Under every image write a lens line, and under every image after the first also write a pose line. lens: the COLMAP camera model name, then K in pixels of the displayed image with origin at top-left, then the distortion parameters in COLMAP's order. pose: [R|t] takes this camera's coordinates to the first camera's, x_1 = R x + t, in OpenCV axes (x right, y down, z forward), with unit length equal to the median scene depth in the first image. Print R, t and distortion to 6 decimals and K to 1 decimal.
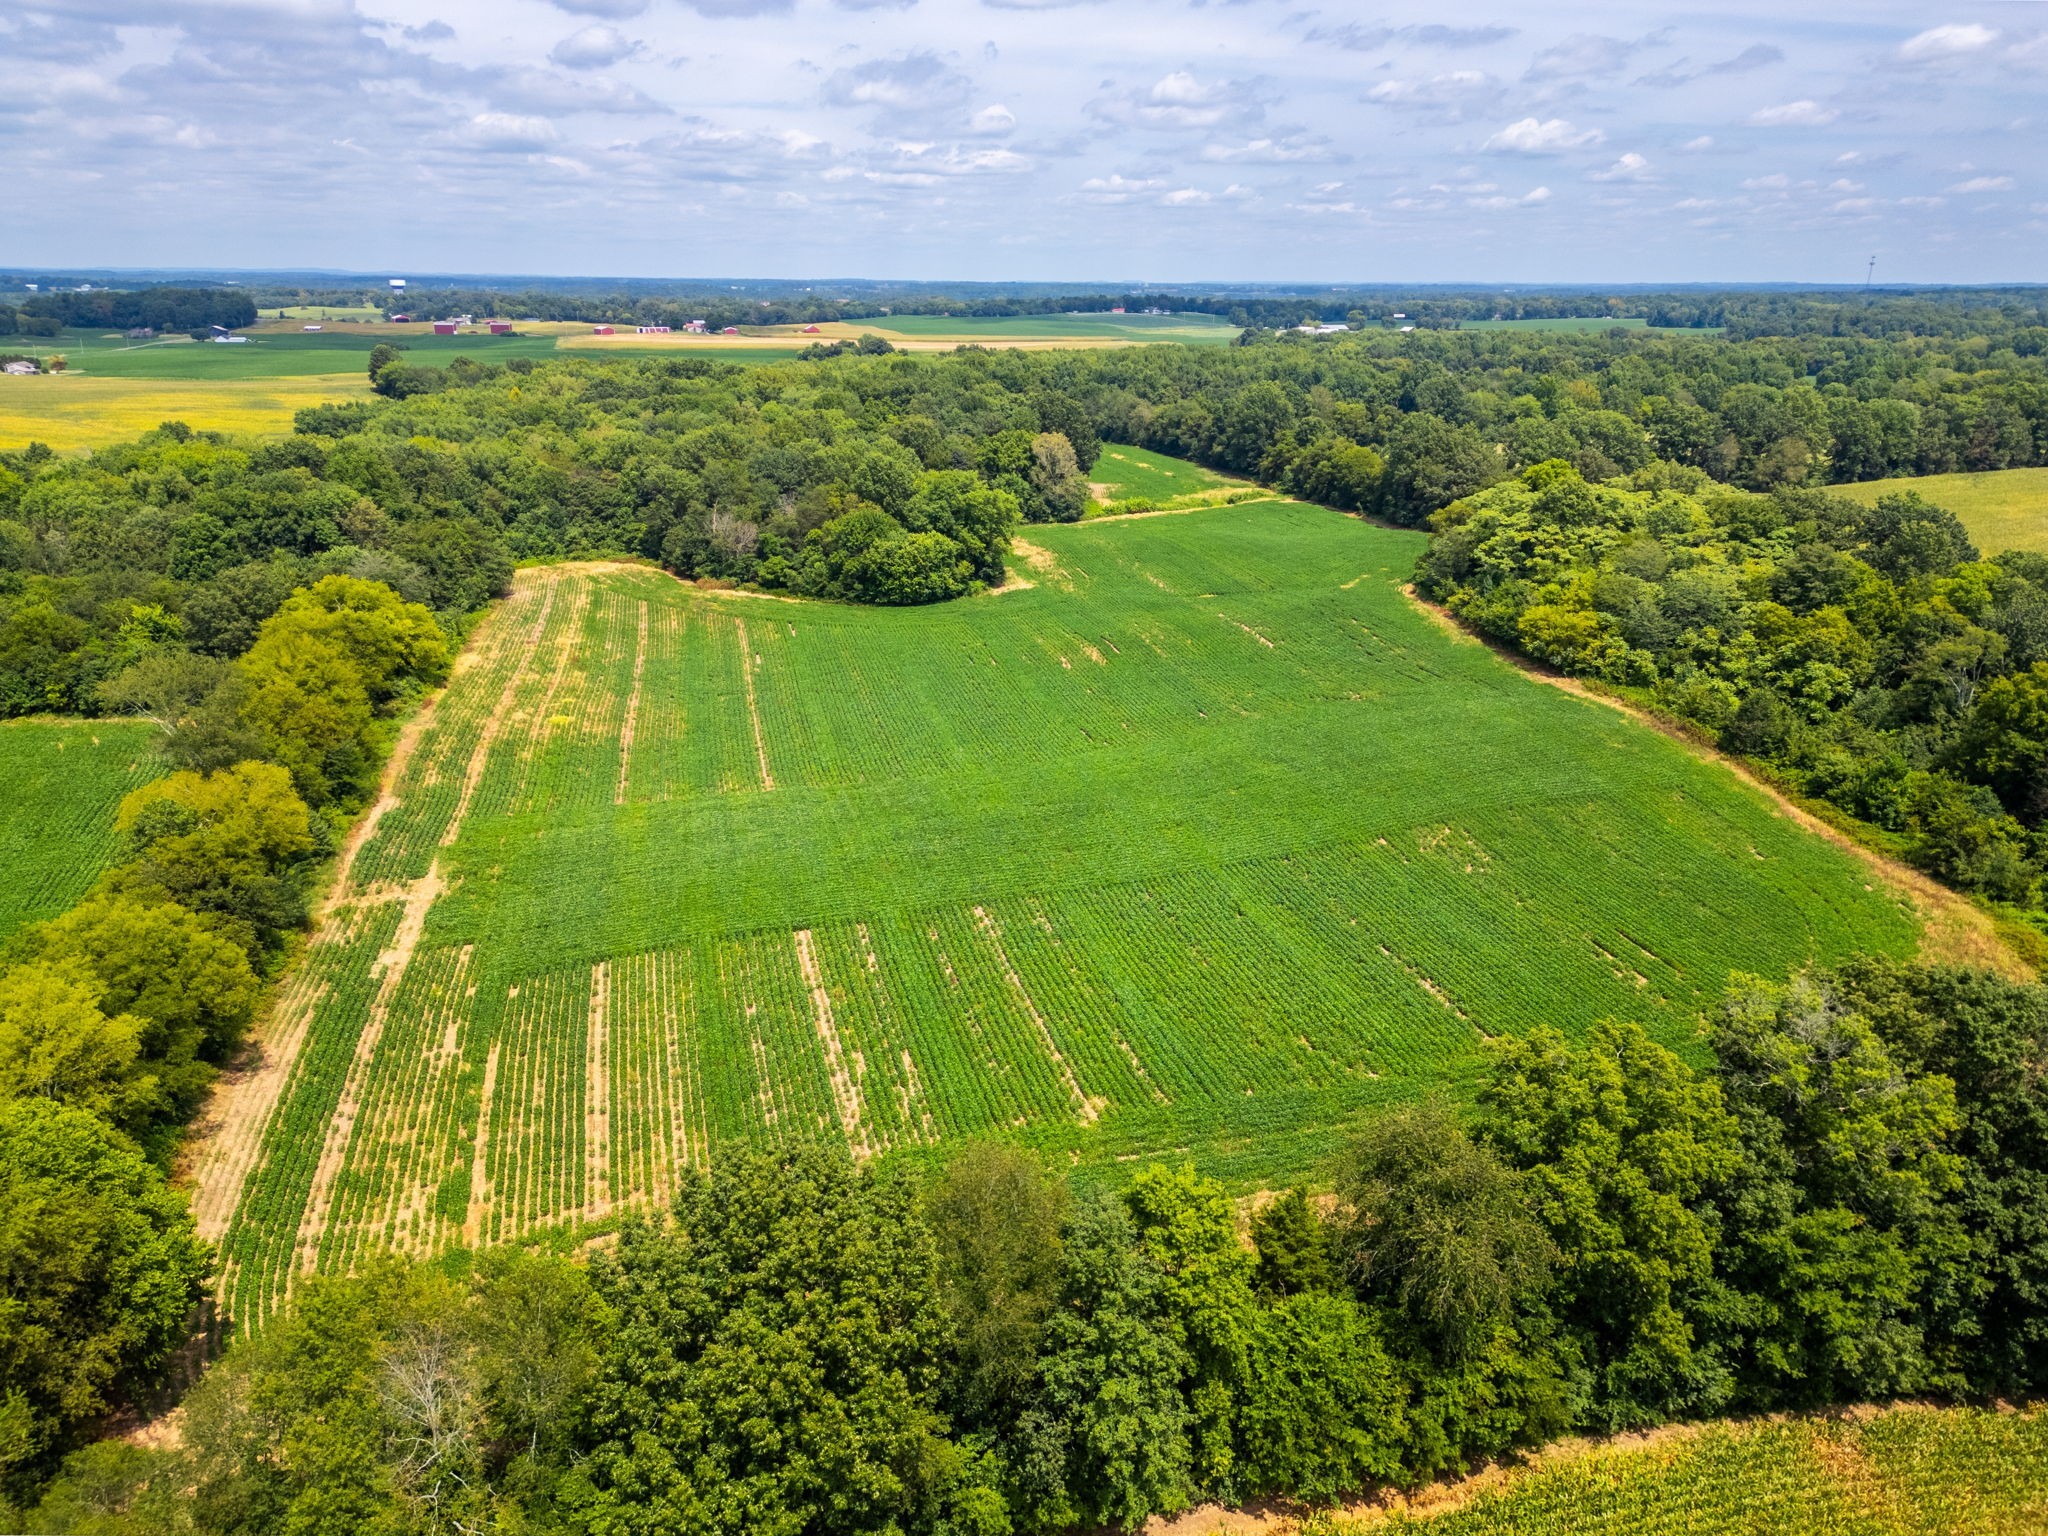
lens RADIAL K [[1423.4, 0, 1021.4], [0, 1423.4, 806.7], [0, 0, 1]] dist [0.080551, -0.080735]
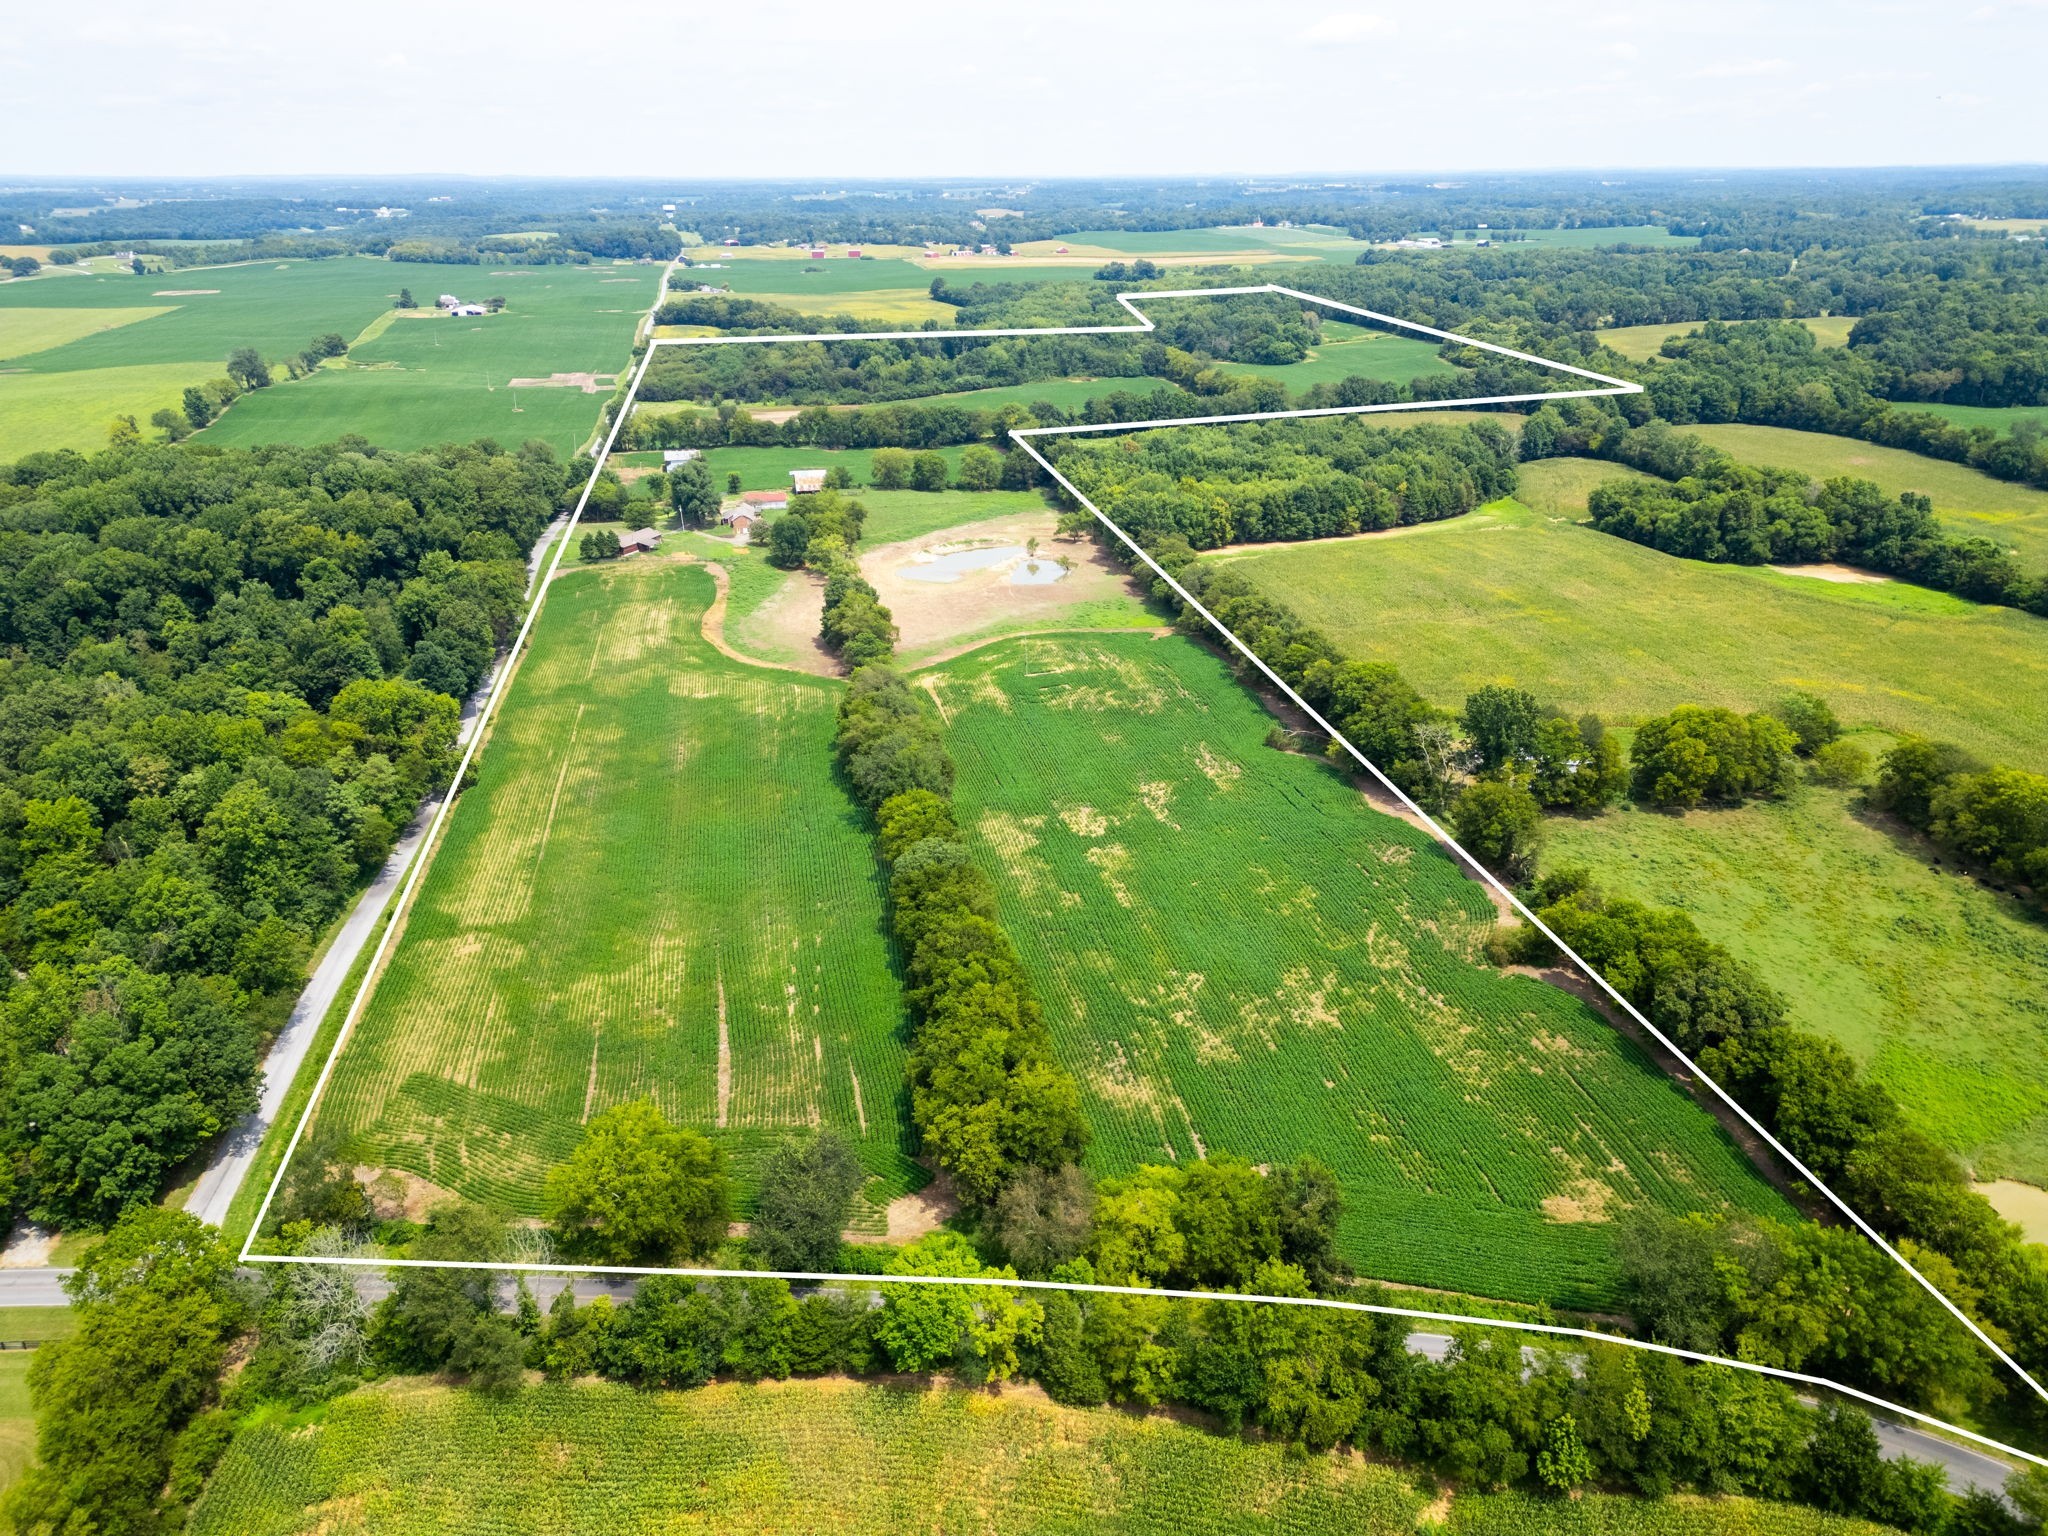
lens RADIAL K [[1446.0, 0, 1026.6], [0, 1446.0, 763.4], [0, 0, 1]] dist [0.074708, -0.067853]
pose [[0.998442, 0.007700, -0.055271, -0.327382], [-0.005809, 0.999395, 0.034300, 0.460870], [0.055502, -0.033926, 0.997882, -1.668056]]
